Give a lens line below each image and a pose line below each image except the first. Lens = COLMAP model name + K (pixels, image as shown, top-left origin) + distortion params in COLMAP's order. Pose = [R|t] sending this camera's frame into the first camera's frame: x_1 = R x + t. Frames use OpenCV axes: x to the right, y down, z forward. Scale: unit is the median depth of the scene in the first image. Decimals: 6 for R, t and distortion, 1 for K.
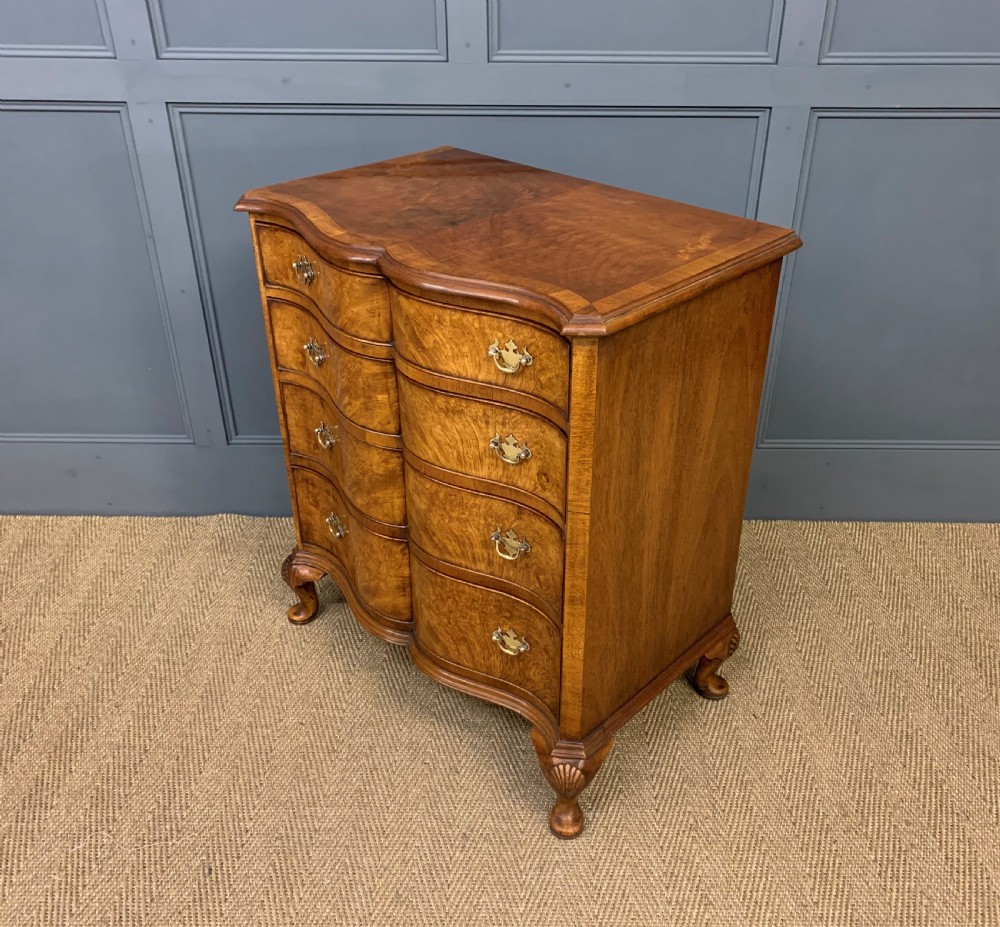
lens RADIAL K [[926.9, 0, 518.8], [0, 926.9, 456.6], [0, 0, 1]] dist [0.042125, 0.001530]
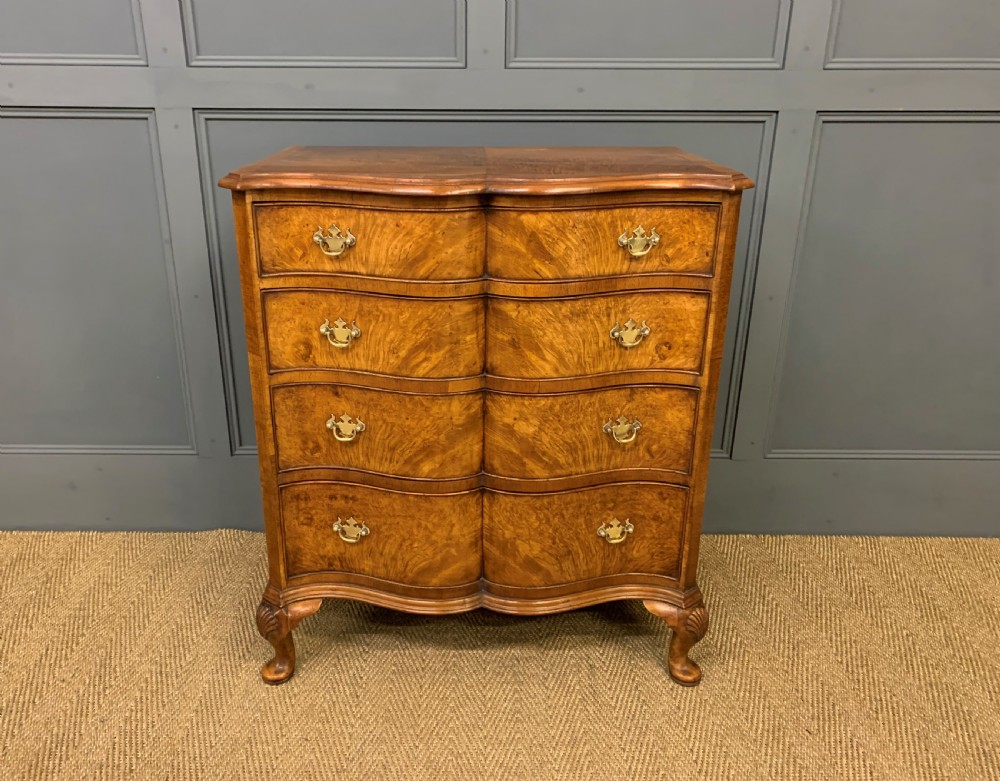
lens RADIAL K [[804.9, 0, 468.5], [0, 804.9, 405.4], [0, 0, 1]] dist [0.055865, -0.029632]
pose [[0.999995, -0.001378, 0.002796, -0.076830], [0.001814, 0.986738, -0.162312, 0.094415], [-0.002535, 0.162316, 0.986736, 0.169659]]
